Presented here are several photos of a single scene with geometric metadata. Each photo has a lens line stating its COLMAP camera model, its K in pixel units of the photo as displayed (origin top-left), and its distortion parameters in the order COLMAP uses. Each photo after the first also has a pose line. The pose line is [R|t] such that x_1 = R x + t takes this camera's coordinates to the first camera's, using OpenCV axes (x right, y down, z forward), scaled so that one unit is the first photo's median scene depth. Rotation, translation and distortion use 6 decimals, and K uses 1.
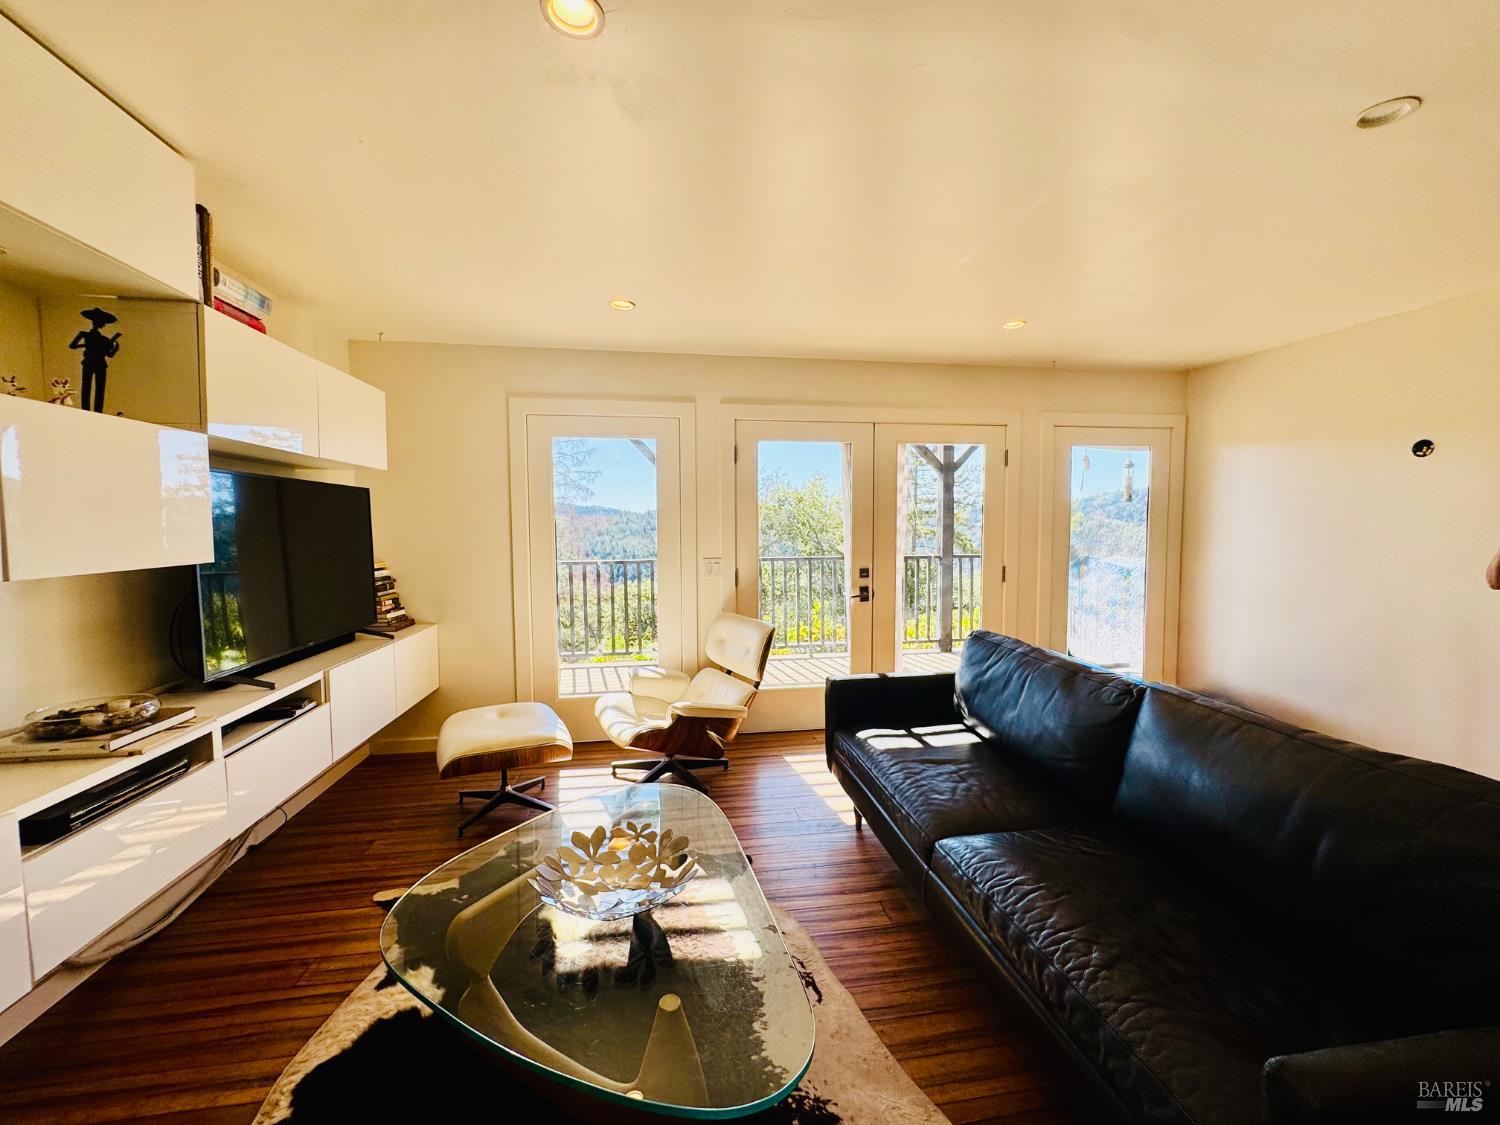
lens RADIAL K [[604.8, 0, 750.4], [0, 604.8, 562.1], [0, 0, 1]] dist [-0.007410, 0.000300]
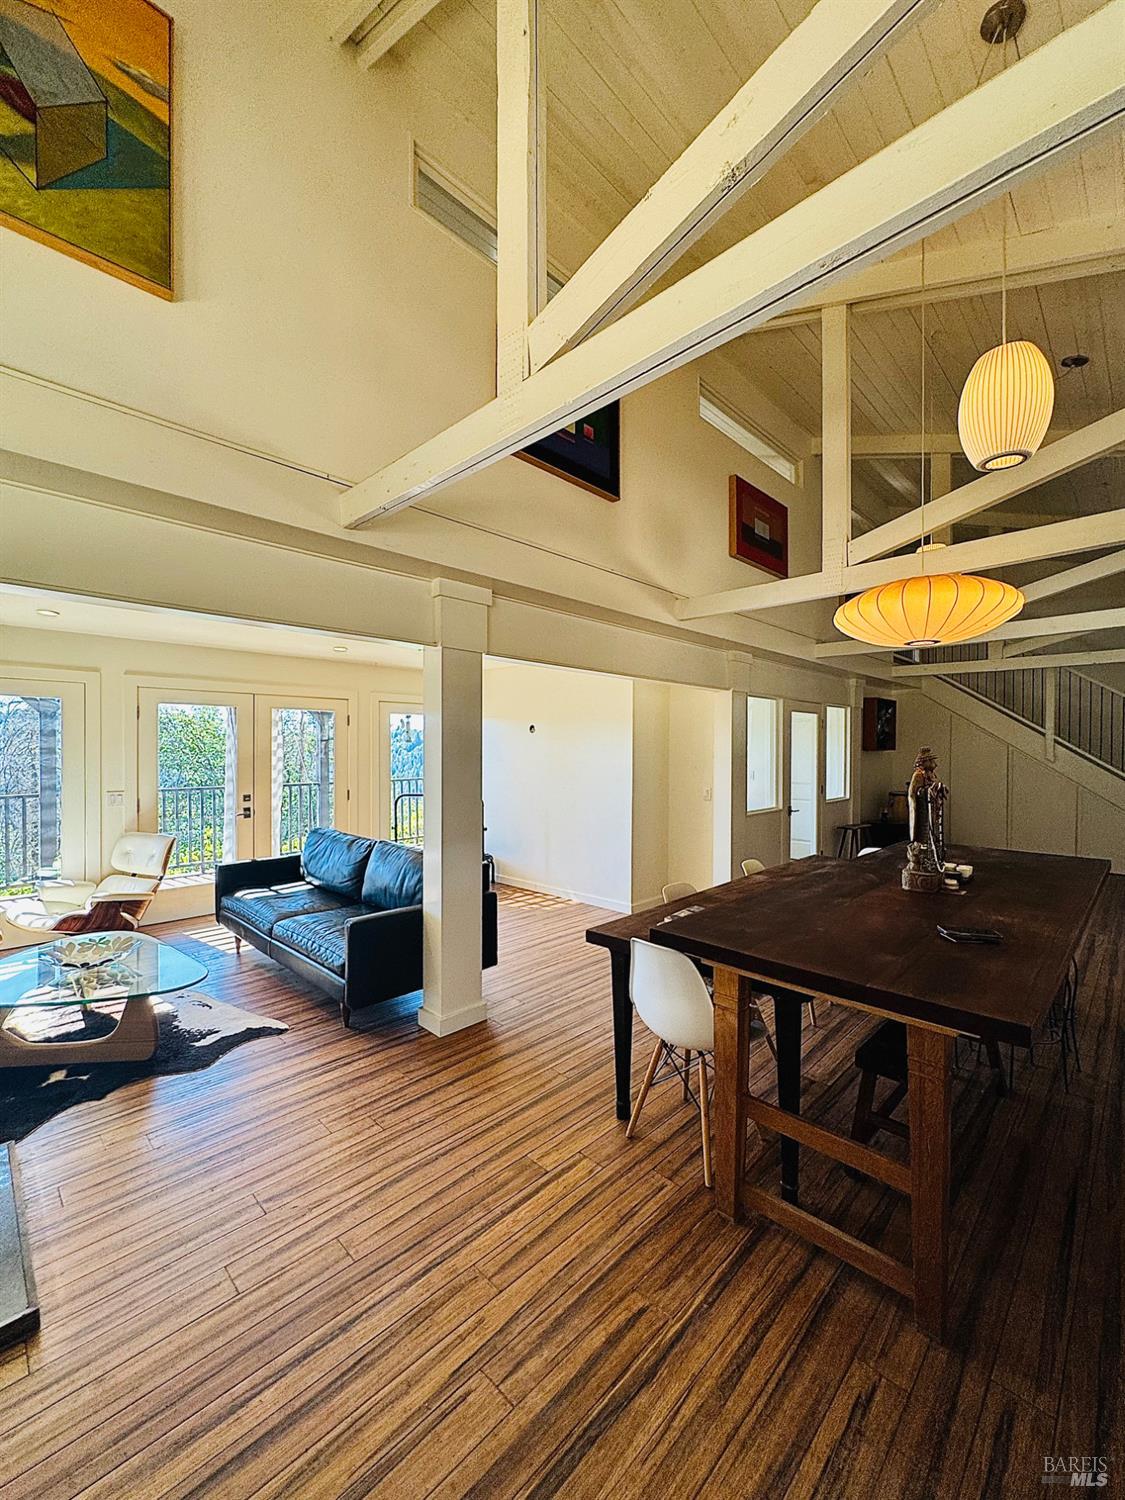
lens RADIAL K [[604.8, 0, 566.3], [0, 604.8, 751.0], [0, 0, 1]] dist [-0.007410, 0.000300]
pose [[0.799286, 0.000346, 0.600950, -0.088936], [0.032247, 0.998534, -0.043465, -0.008686], [-0.600084, 0.054120, 0.798104, -0.830430]]
